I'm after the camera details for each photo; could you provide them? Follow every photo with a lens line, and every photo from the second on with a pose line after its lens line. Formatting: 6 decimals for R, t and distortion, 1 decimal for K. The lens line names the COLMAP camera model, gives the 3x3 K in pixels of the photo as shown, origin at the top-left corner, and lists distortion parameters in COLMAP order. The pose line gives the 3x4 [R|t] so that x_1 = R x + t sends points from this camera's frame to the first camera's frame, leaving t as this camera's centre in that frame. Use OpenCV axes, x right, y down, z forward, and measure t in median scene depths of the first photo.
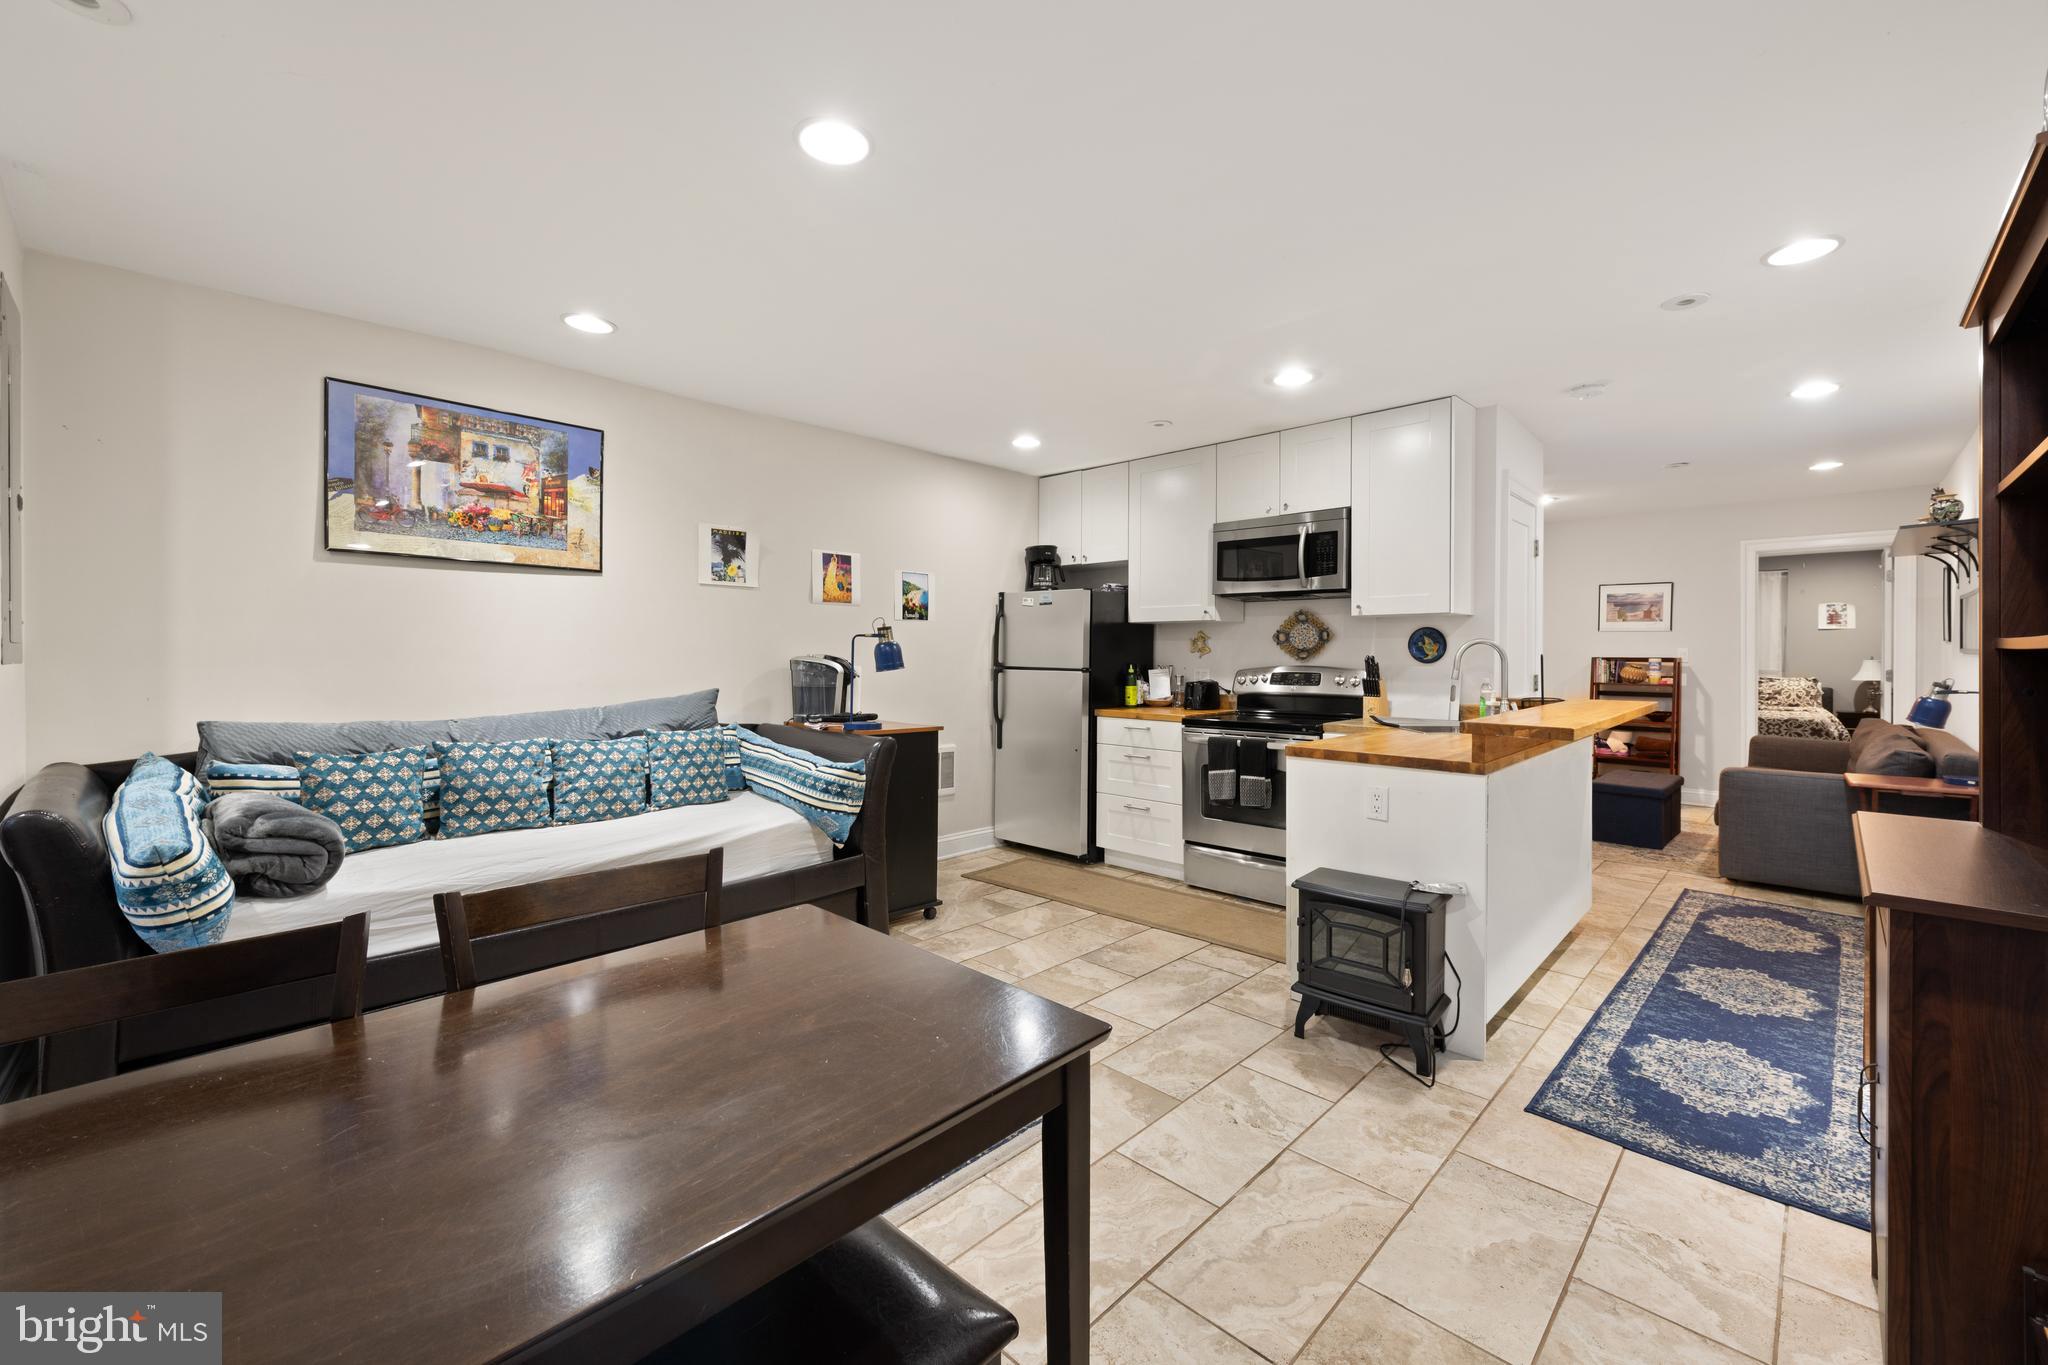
lens RADIAL K [[805.2, 0, 1017.8], [0, 805.2, 663.3], [0, 0, 1]] dist [-0.008489, -0.000085]
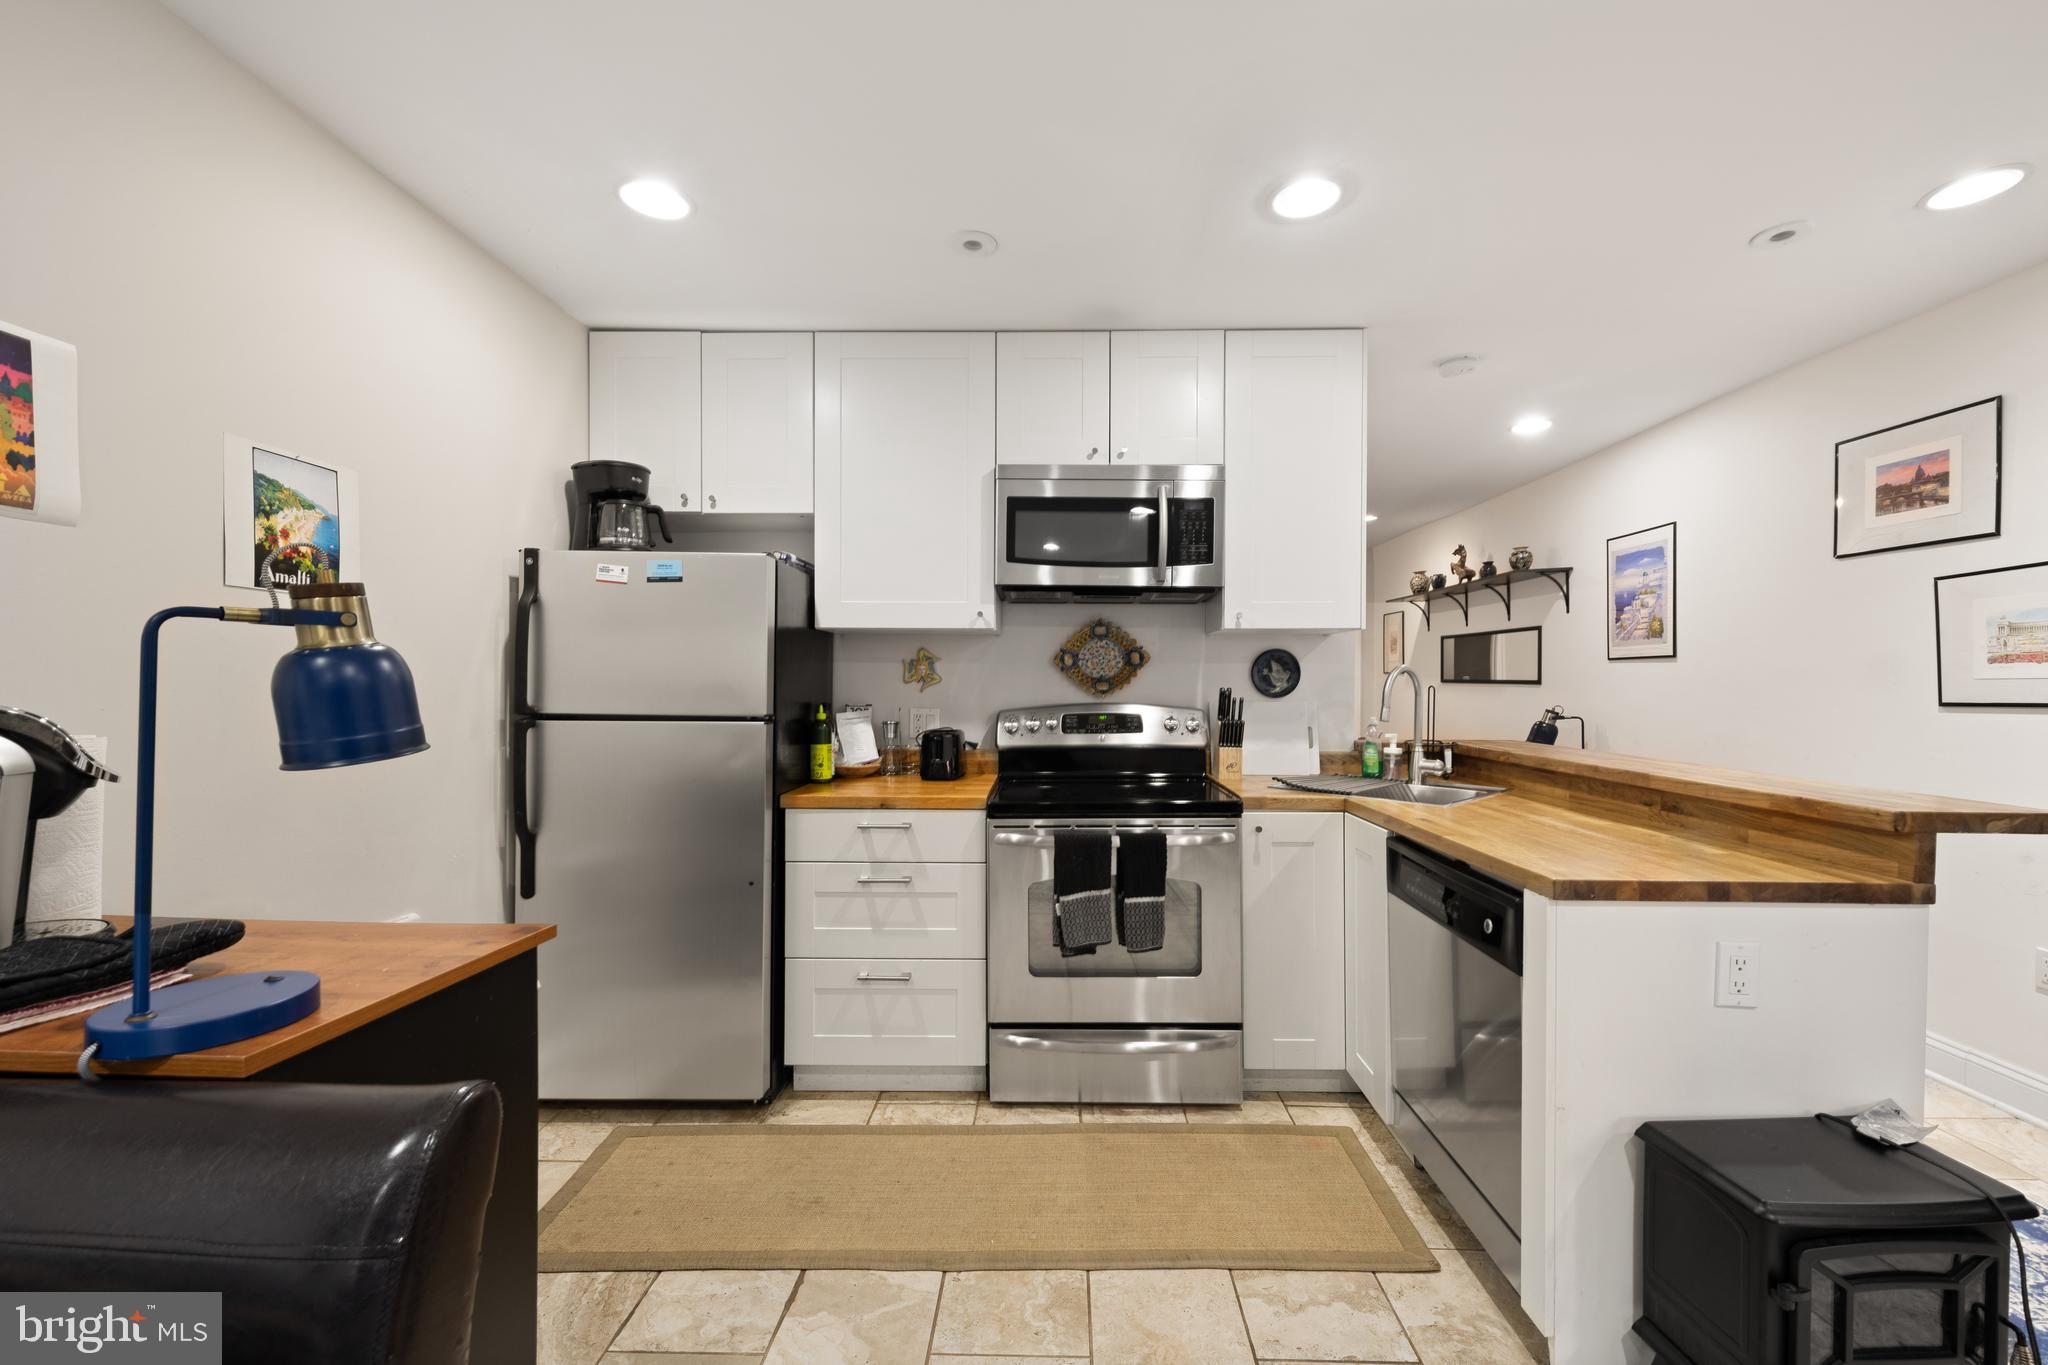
lens RADIAL K [[805.2, 0, 1028.2], [0, 805.2, 687.6], [0, 0, 1]] dist [-0.008489, -0.000085]
pose [[0.722171, -0.004783, 0.691698, -0.148501], [0.006193, 0.999981, 0.000450, -0.010400], [-0.691687, 0.003959, 0.722187, 0.560755]]
